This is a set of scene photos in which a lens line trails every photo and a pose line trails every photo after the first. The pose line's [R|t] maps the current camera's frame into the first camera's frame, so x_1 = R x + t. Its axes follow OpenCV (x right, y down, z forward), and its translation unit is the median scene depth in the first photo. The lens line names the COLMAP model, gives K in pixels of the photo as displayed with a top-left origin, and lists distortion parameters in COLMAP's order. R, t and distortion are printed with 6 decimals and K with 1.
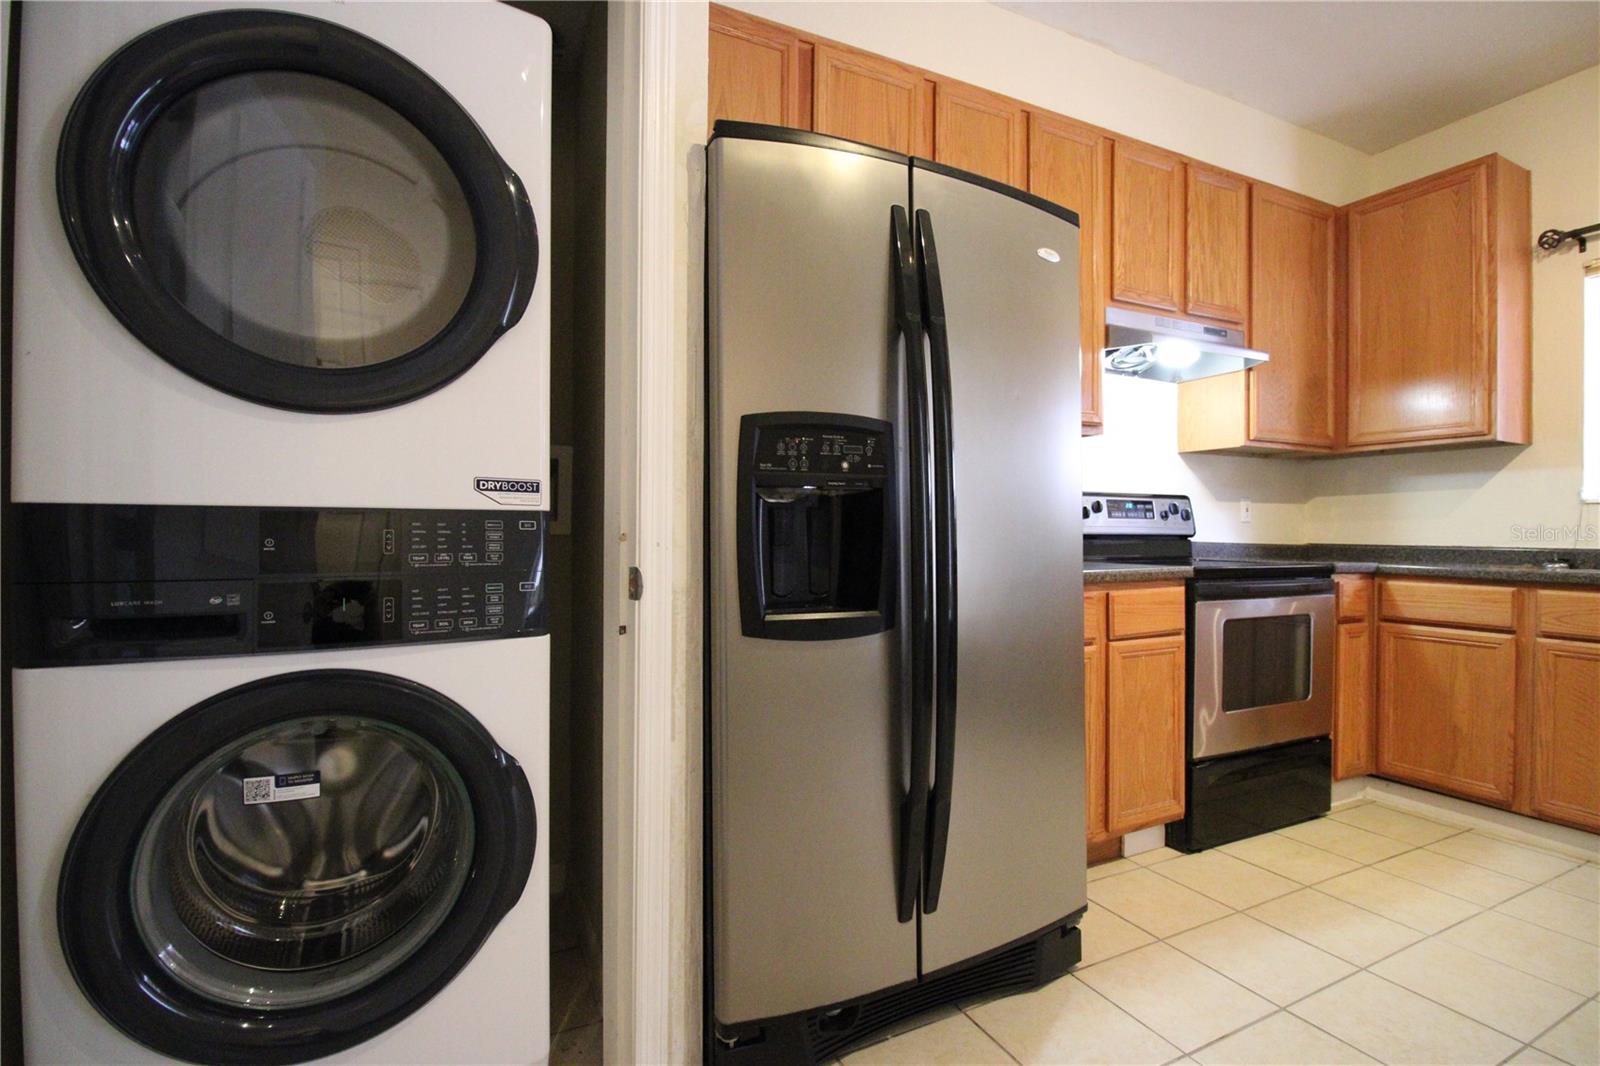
lens RADIAL K [[739.5, 0, 806.7], [0, 739.5, 532.6], [0, 0, 1]] dist [-0.003568, -0.010194]
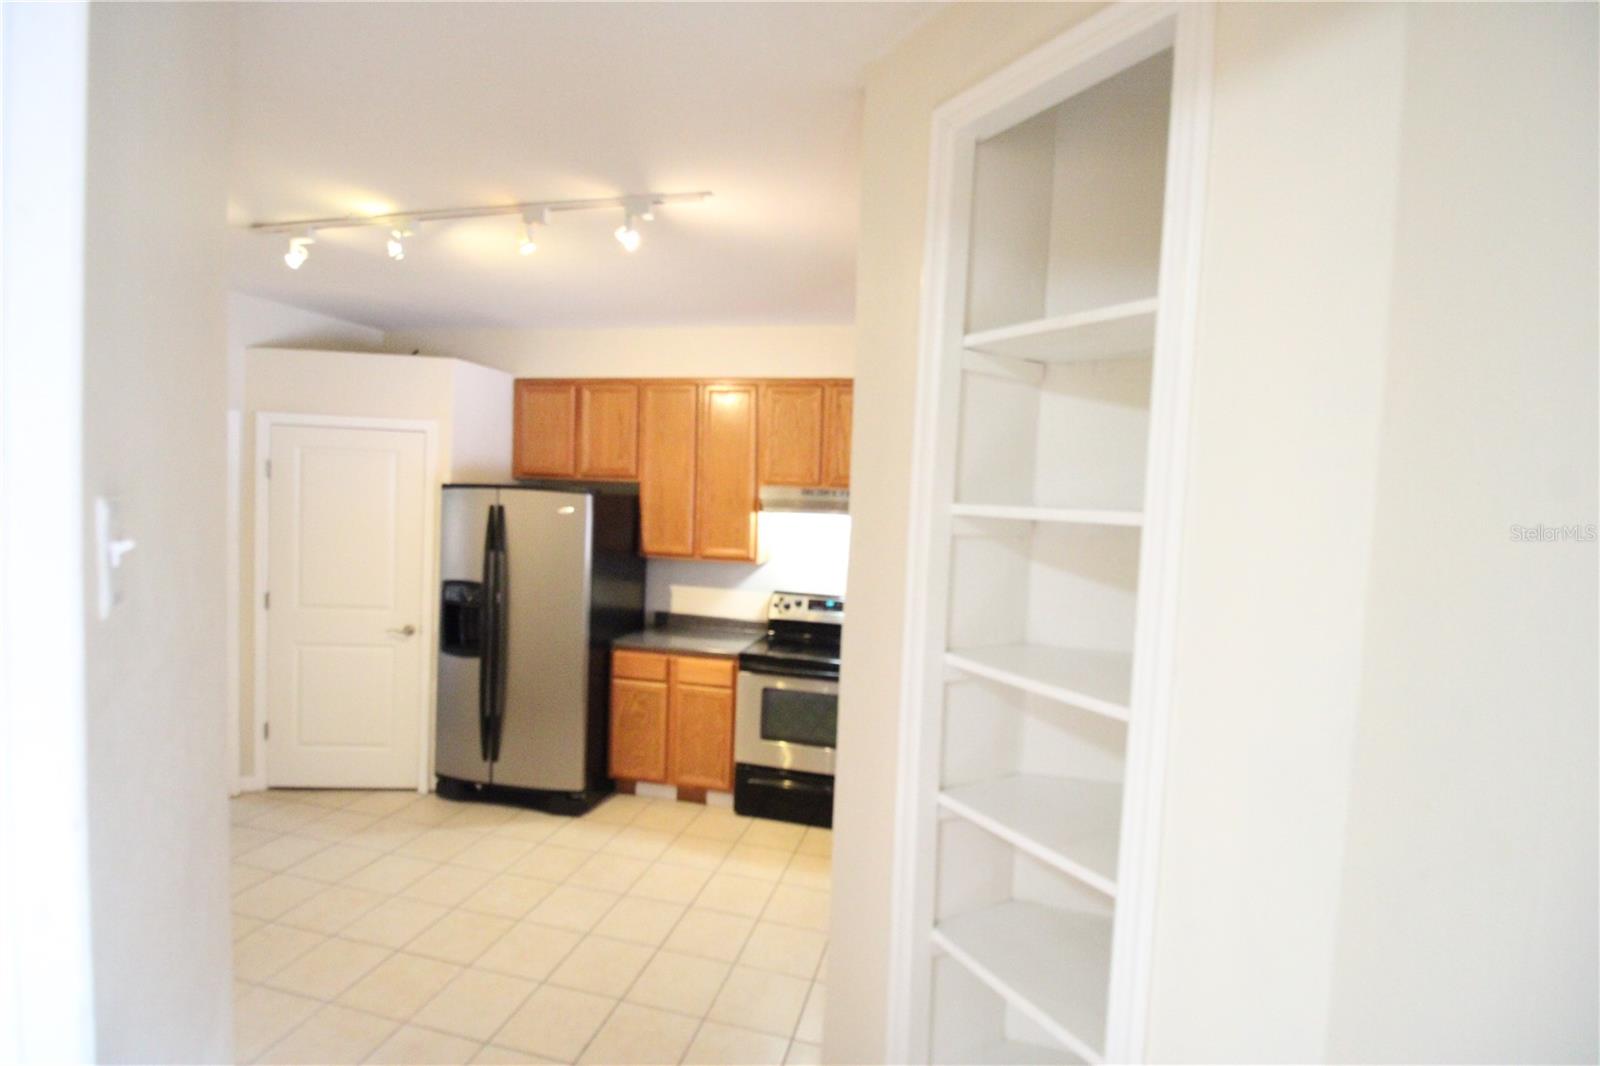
lens RADIAL K [[739.5, 0, 806.7], [0, 739.5, 532.6], [0, 0, 1]] dist [-0.003568, -0.010194]
pose [[0.768955, 0.064259, -0.636065, 1.524711], [-0.040163, 0.997826, 0.052252, -0.291119], [0.638040, -0.014633, 0.769864, -0.204161]]
